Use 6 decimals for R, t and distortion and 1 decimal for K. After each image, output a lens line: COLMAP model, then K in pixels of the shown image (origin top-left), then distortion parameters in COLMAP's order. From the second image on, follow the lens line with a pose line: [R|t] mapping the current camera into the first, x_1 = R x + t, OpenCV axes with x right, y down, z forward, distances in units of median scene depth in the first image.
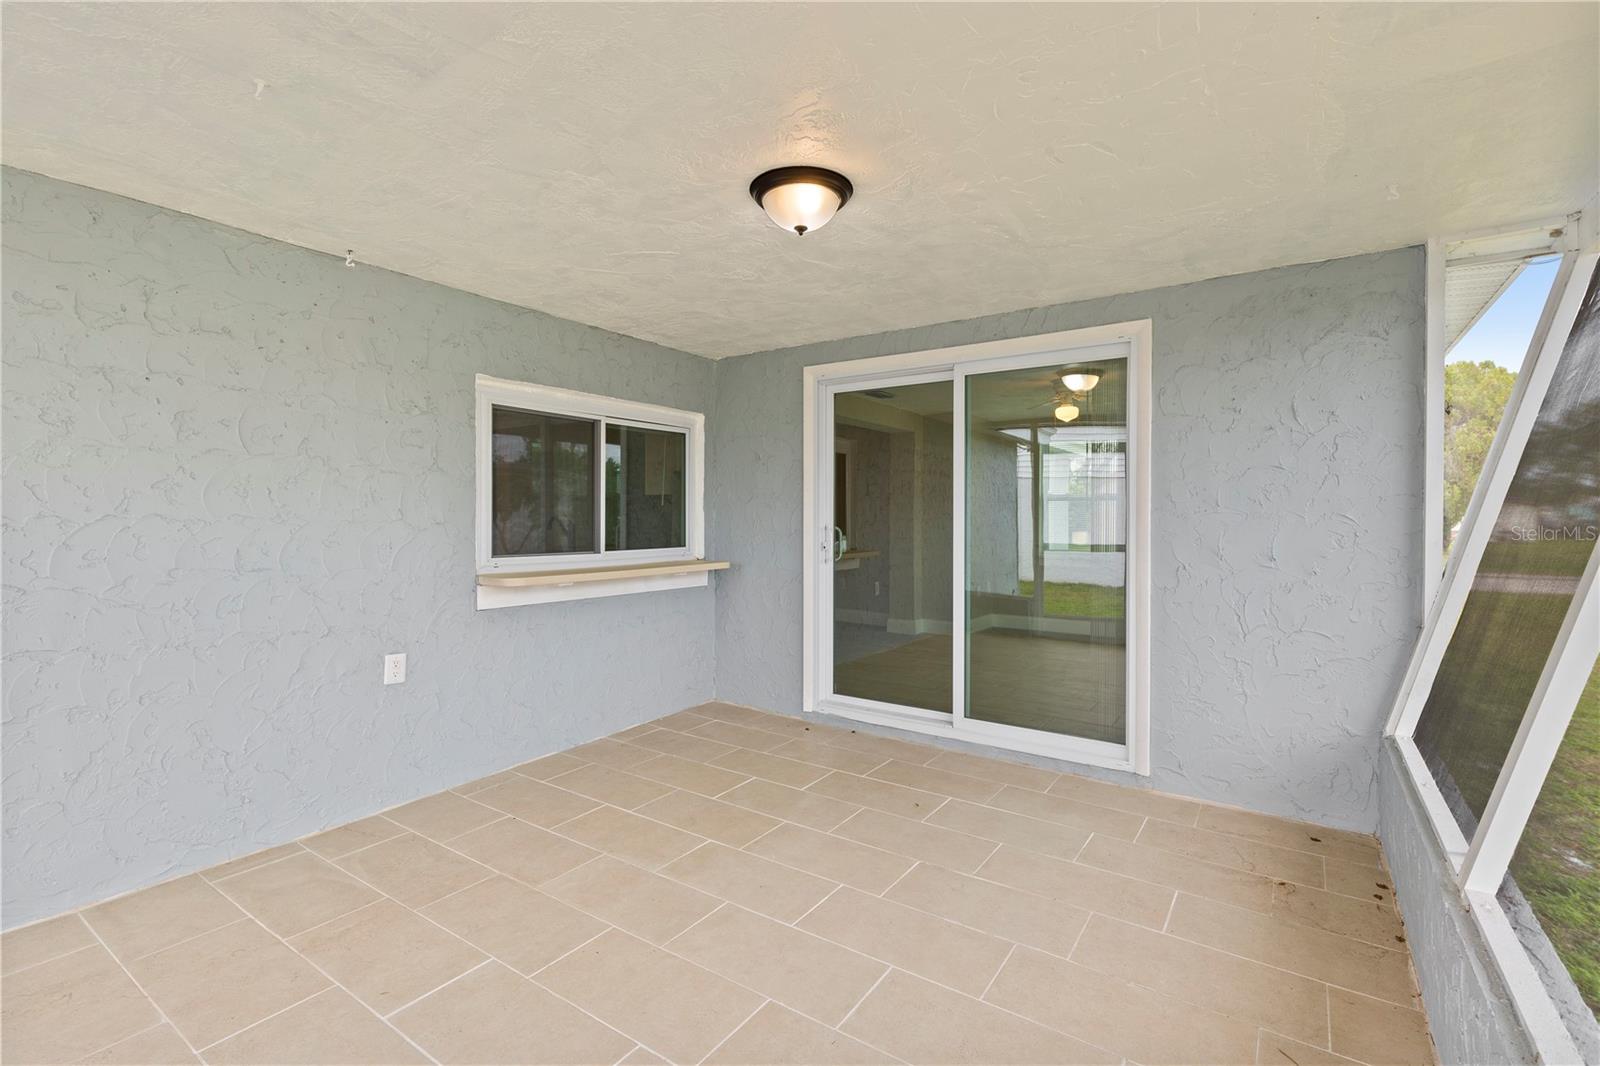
lens RADIAL K [[718.1, 0, 831.3], [0, 718.1, 537.6], [0, 0, 1]] dist [0.001898, -0.000832]
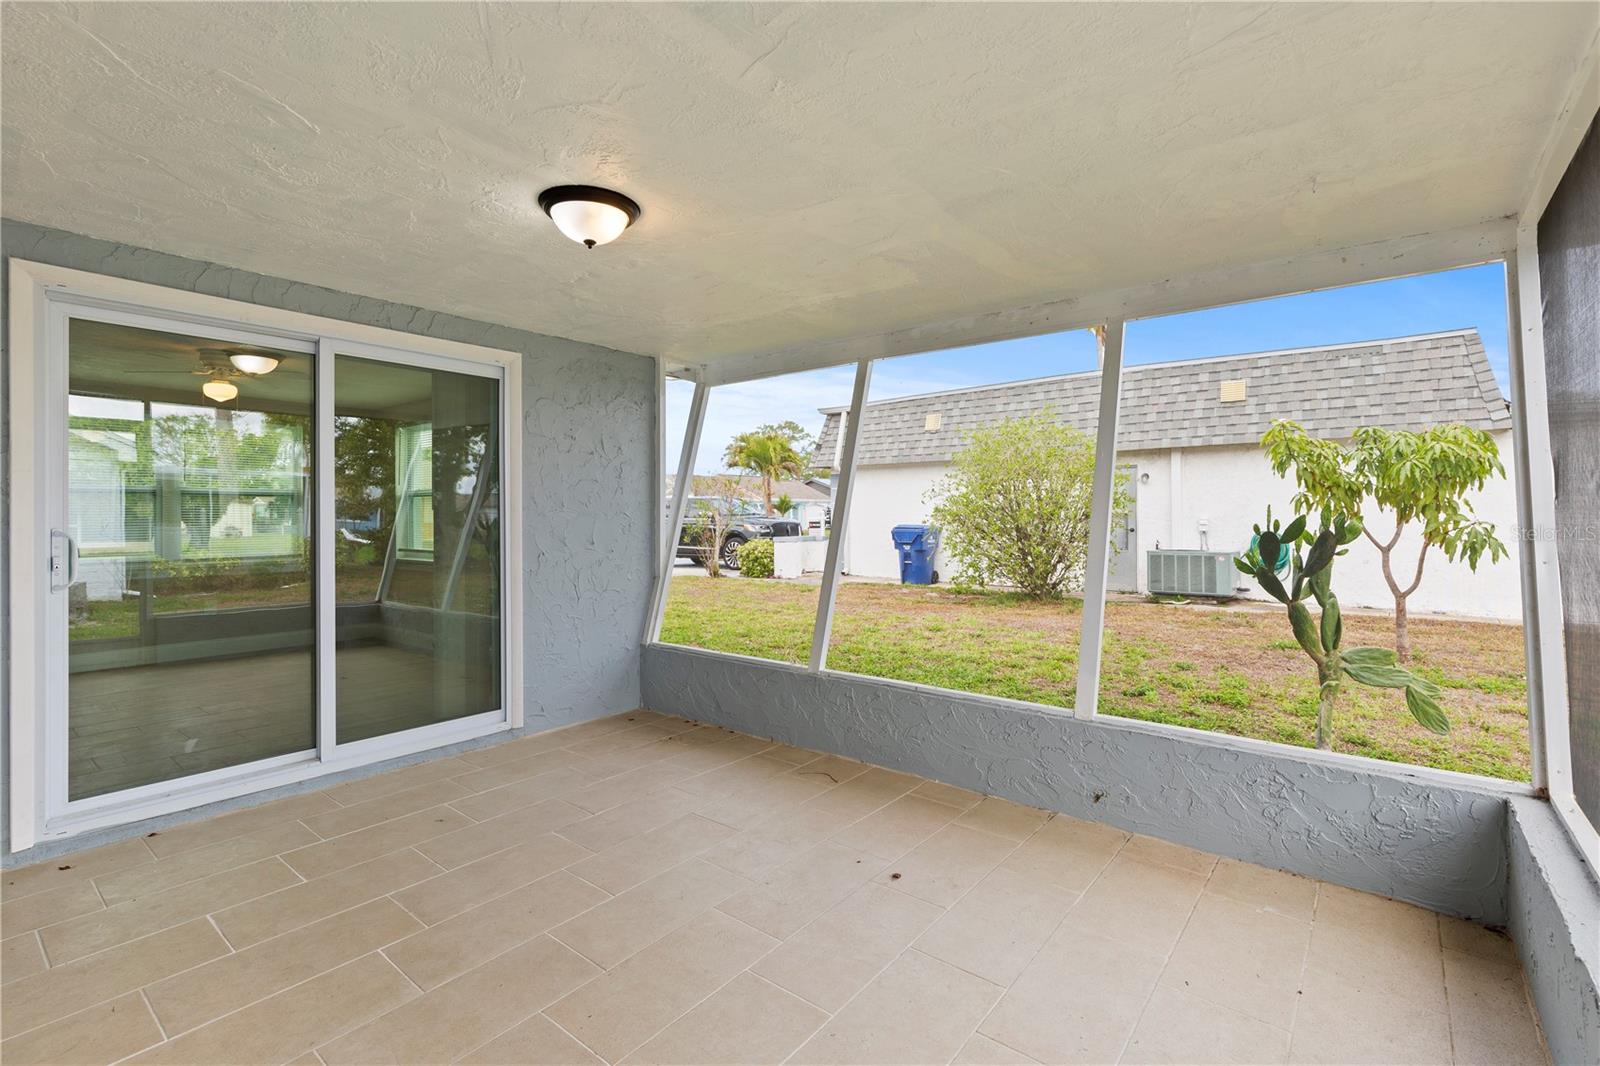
lens RADIAL K [[718.1, 0, 802.7], [0, 718.1, 524.8], [0, 0, 1]] dist [0.001898, -0.000832]
pose [[0.088629, -0.015265, 0.995948, -0.713587], [0.031698, 0.999419, 0.012497, -0.010666], [-0.995560, 0.030462, 0.089061, 0.400138]]
